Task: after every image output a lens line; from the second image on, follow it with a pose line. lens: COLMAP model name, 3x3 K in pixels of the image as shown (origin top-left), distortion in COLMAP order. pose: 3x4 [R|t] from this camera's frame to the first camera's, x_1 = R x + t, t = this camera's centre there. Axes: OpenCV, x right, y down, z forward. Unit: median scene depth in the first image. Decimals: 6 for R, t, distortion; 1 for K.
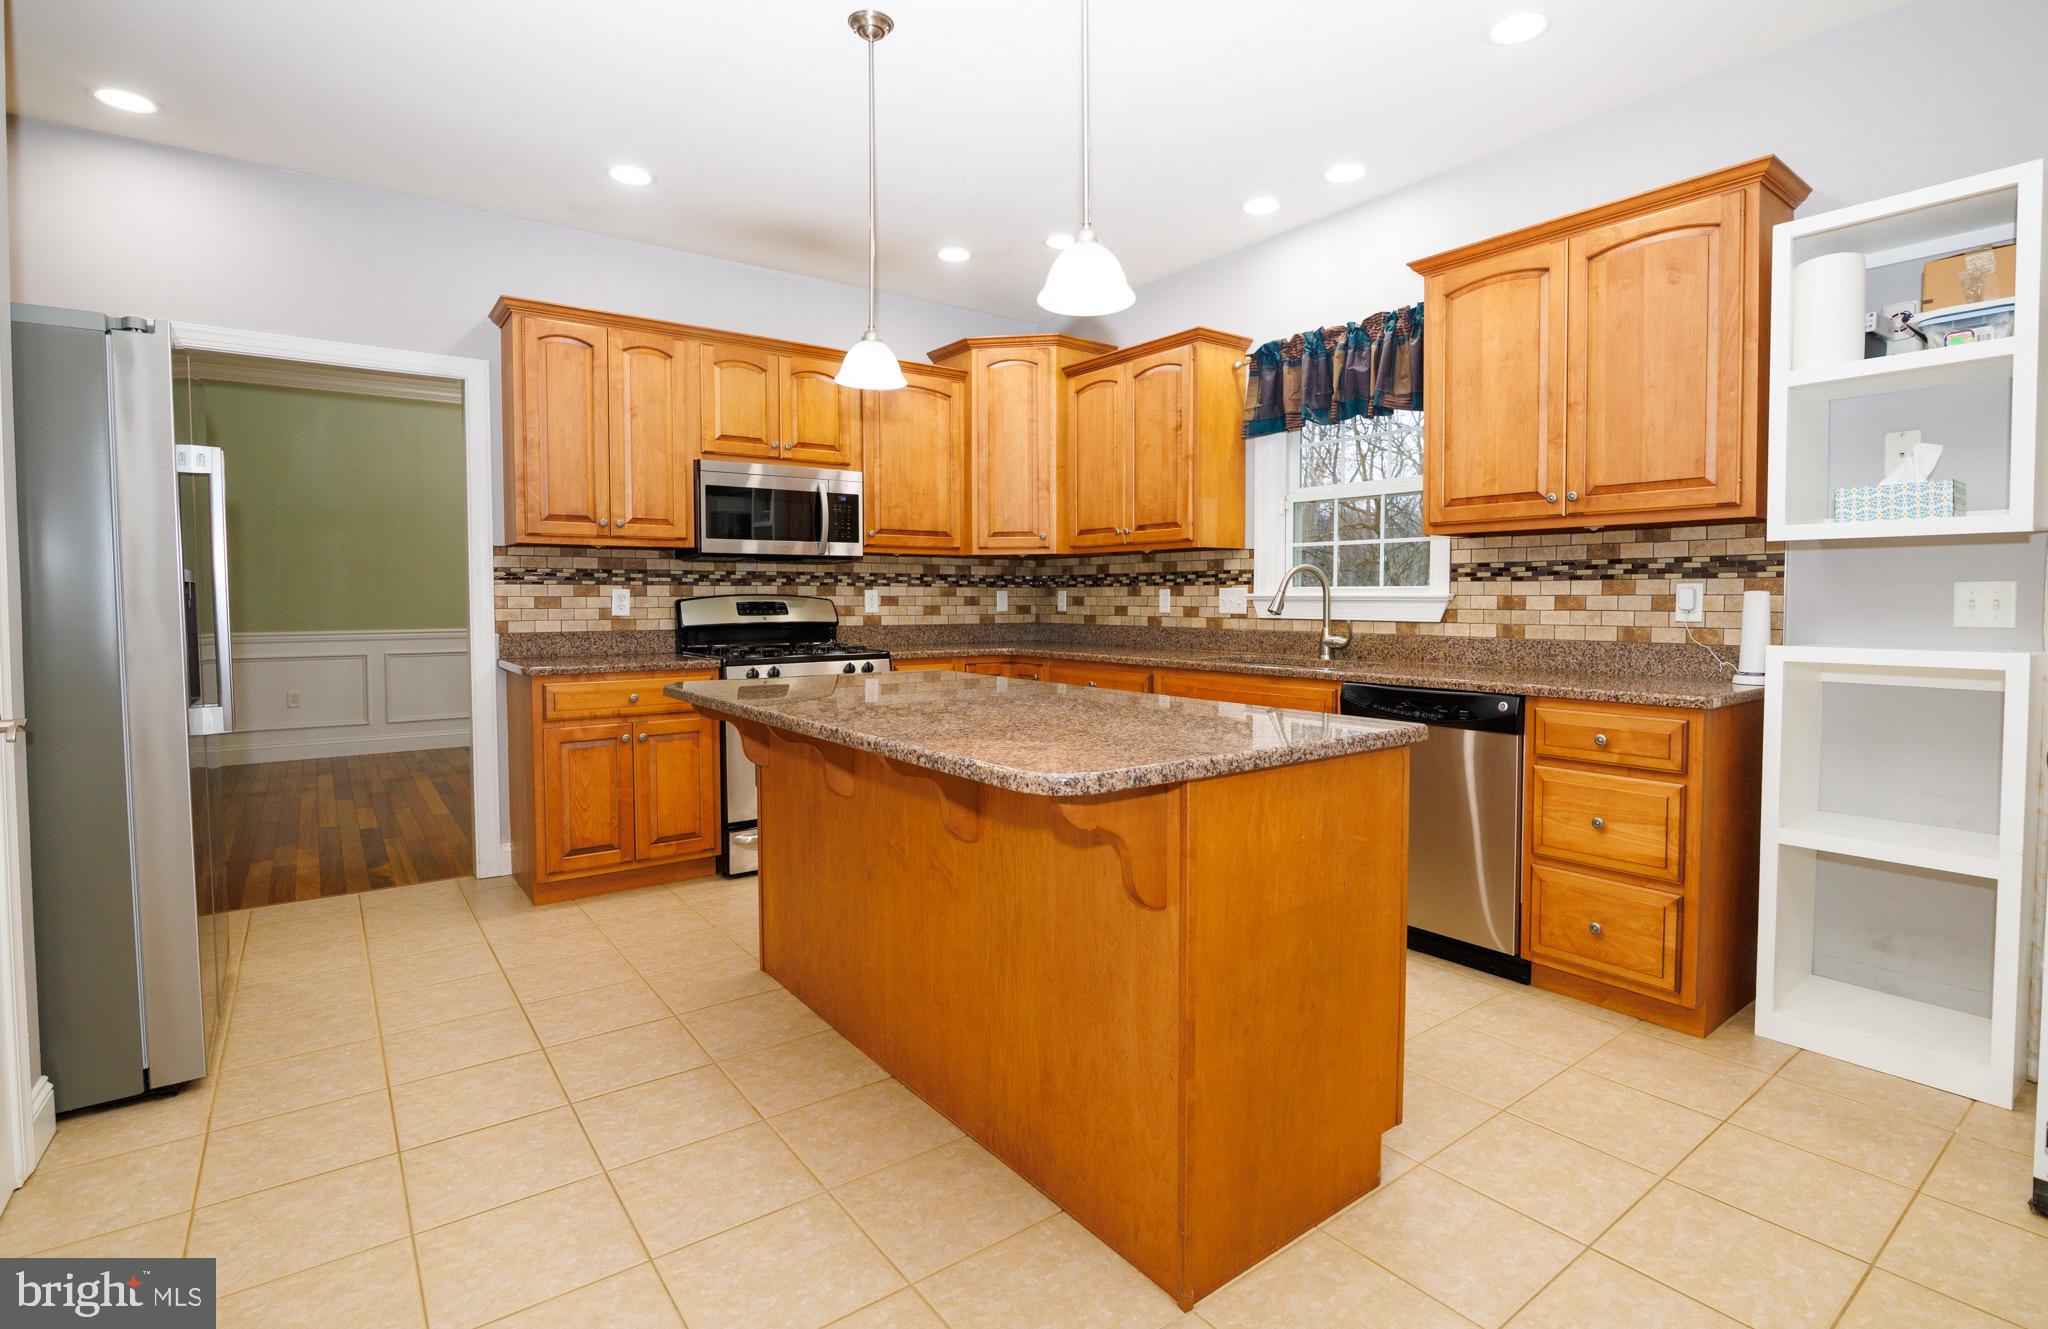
lens RADIAL K [[980.2, 0, 1063.9], [0, 980.2, 633.7], [0, 0, 1]] dist [-0.017519, 0.000039]
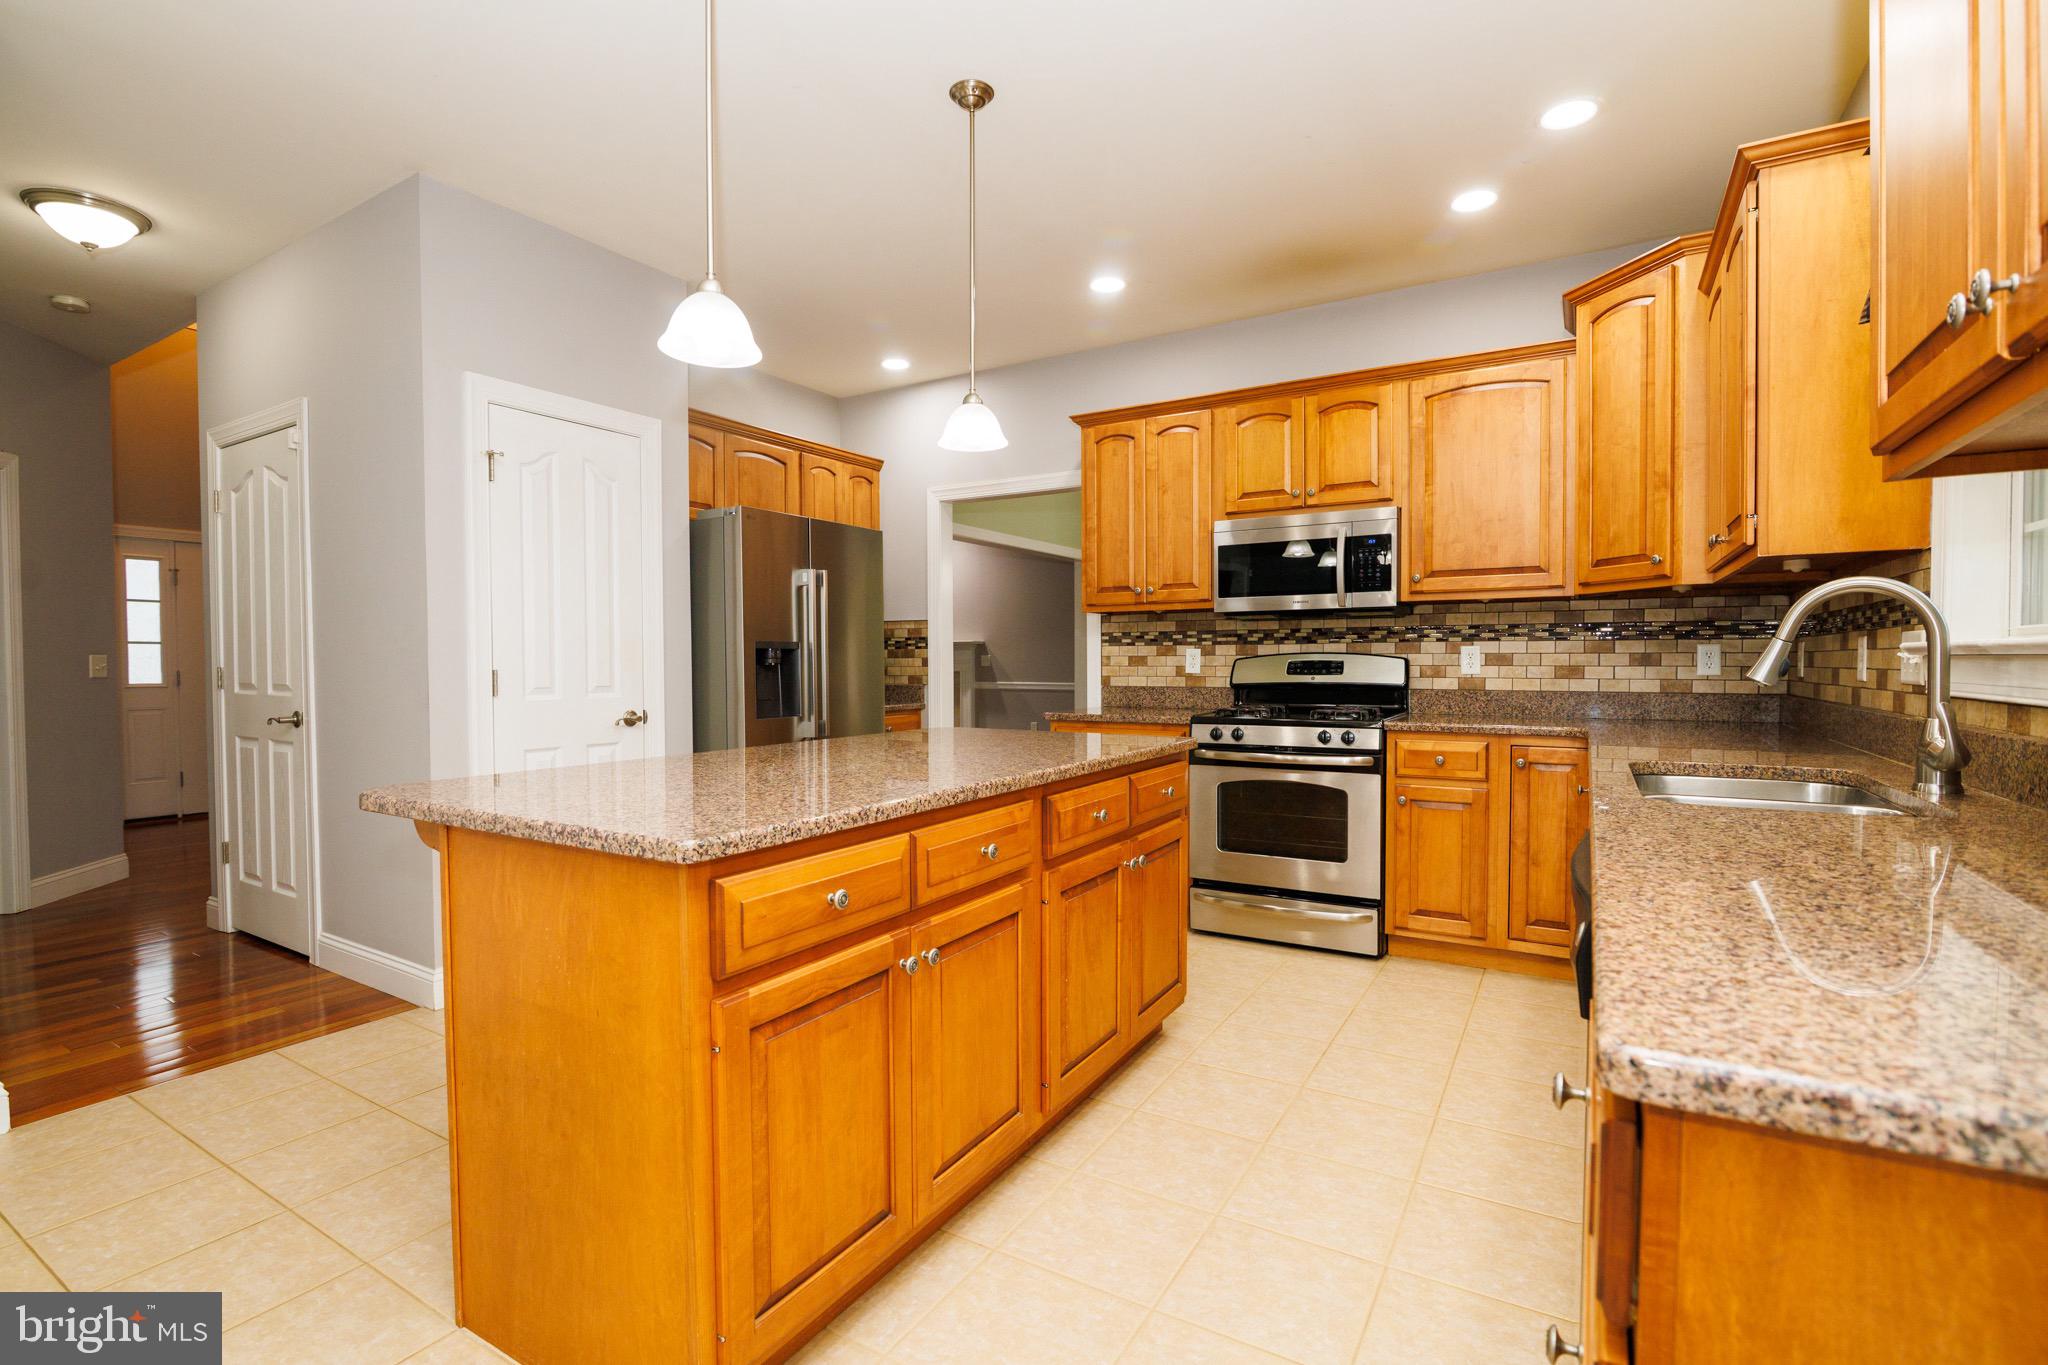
lens RADIAL K [[944.7, 0, 1017.1], [0, 944.7, 687.0], [0, 0, 1]] dist [-0.016052, 0.000177]
pose [[0.347857, 0.025325, -0.937206, 0.470744], [-0.031421, 0.999388, 0.015343, -0.012824], [0.937021, 0.024110, 0.348440, 0.442979]]
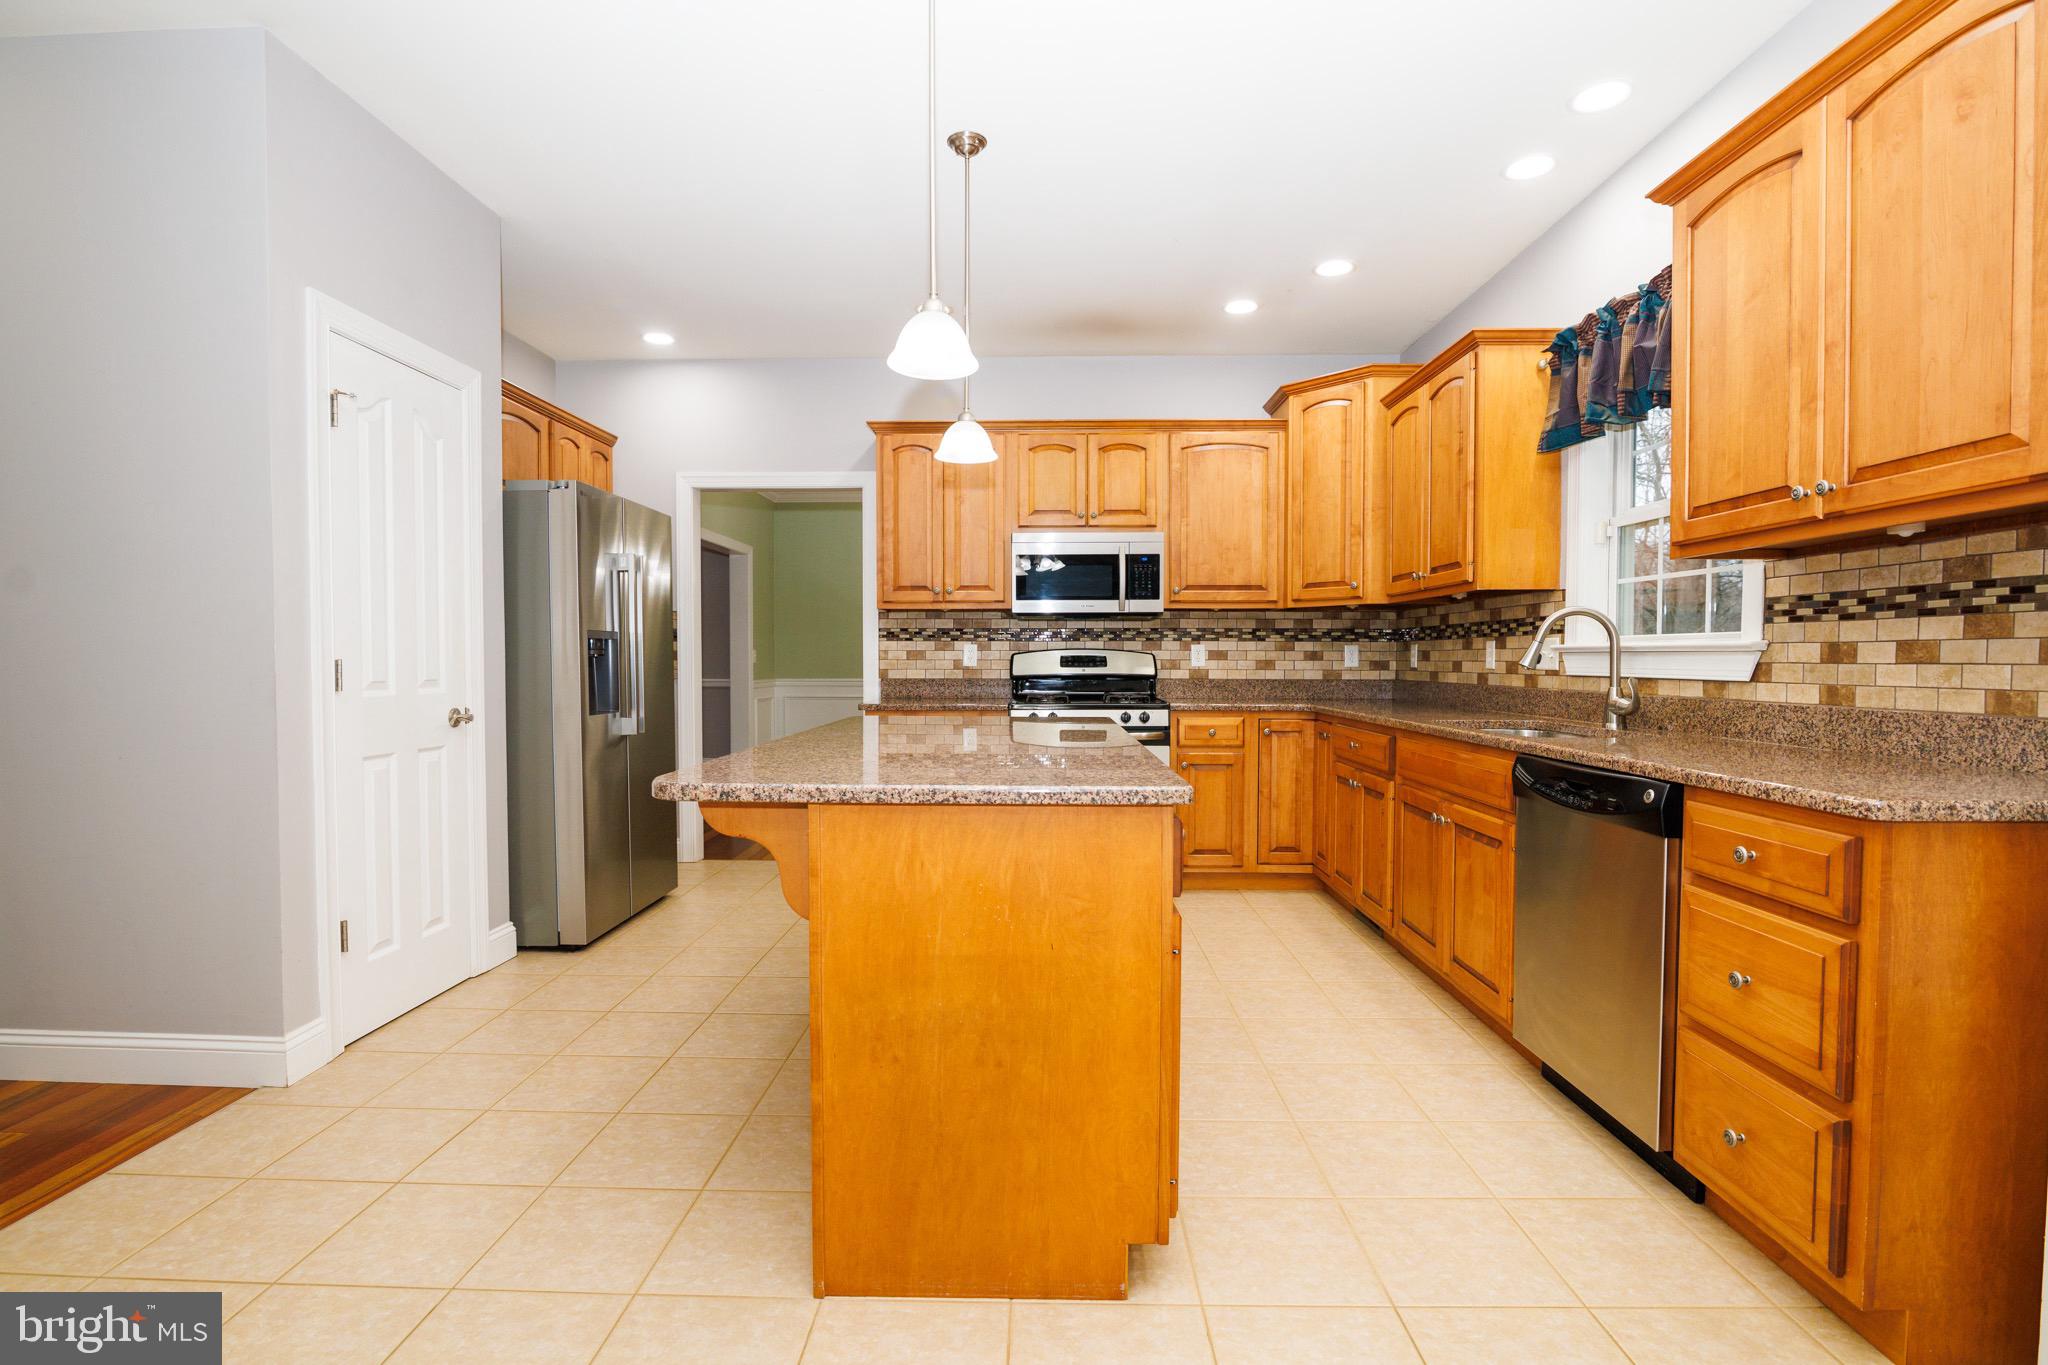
lens RADIAL K [[957.6, 0, 1020.3], [0, 957.6, 686.4], [0, 0, 1]] dist [-0.017129, 0.000508]
pose [[0.771557, 0.020283, -0.635837, 0.353906], [-0.025475, 0.999675, 0.000976, 0.003946], [0.635650, 0.015444, 0.771823, 0.116922]]
